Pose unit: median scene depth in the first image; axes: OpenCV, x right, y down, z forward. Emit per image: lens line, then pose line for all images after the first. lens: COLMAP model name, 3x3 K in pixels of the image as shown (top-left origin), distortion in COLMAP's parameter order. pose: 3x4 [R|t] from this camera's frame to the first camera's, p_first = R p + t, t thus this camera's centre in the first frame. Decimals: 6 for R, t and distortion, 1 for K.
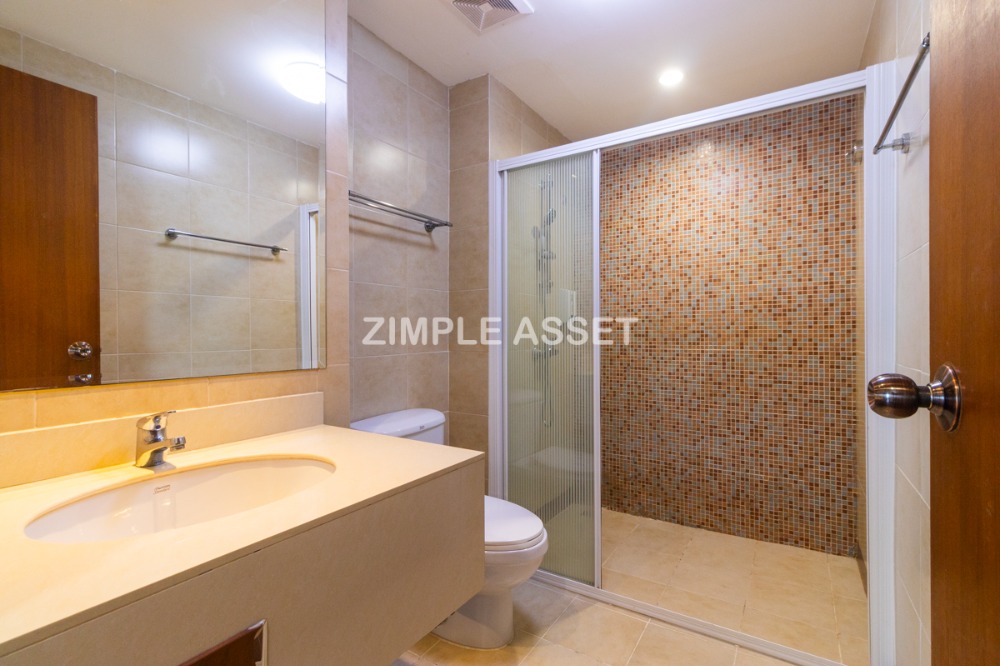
lens RADIAL K [[455.9, 0, 500.0], [0, 455.9, 333.0], [0, 0, 1]] dist [0.002108, 0.001486]
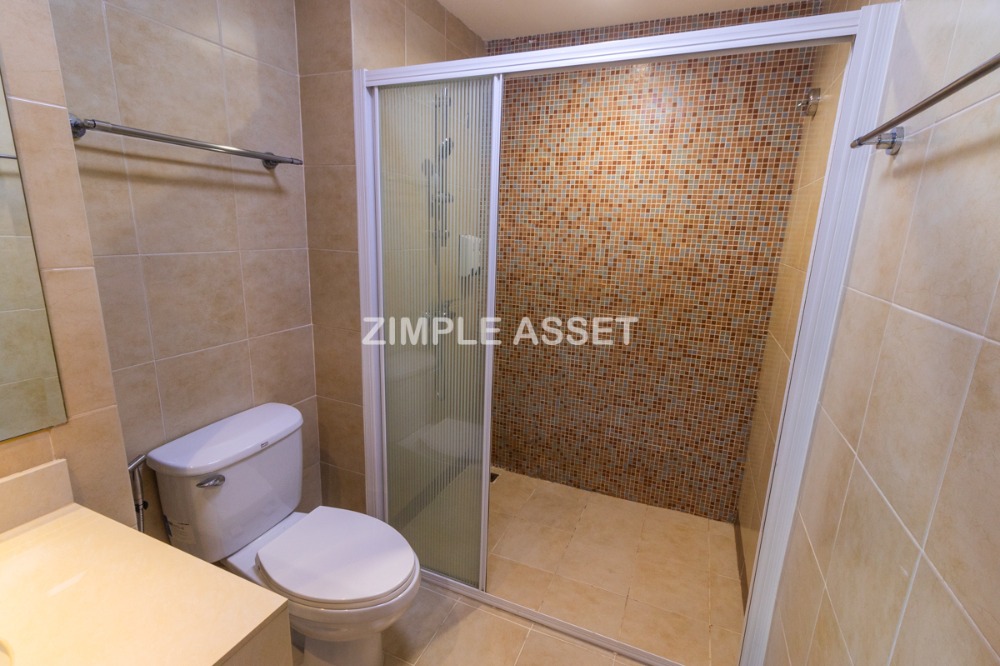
lens RADIAL K [[455.9, 0, 500.0], [0, 455.9, 333.0], [0, 0, 1]] dist [0.002108, 0.001486]
pose [[0.986052, 0.000859, 0.166437, 0.075521], [-0.038632, 0.973858, 0.223849, -0.132809], [-0.161894, -0.227156, 0.960307, 0.174866]]
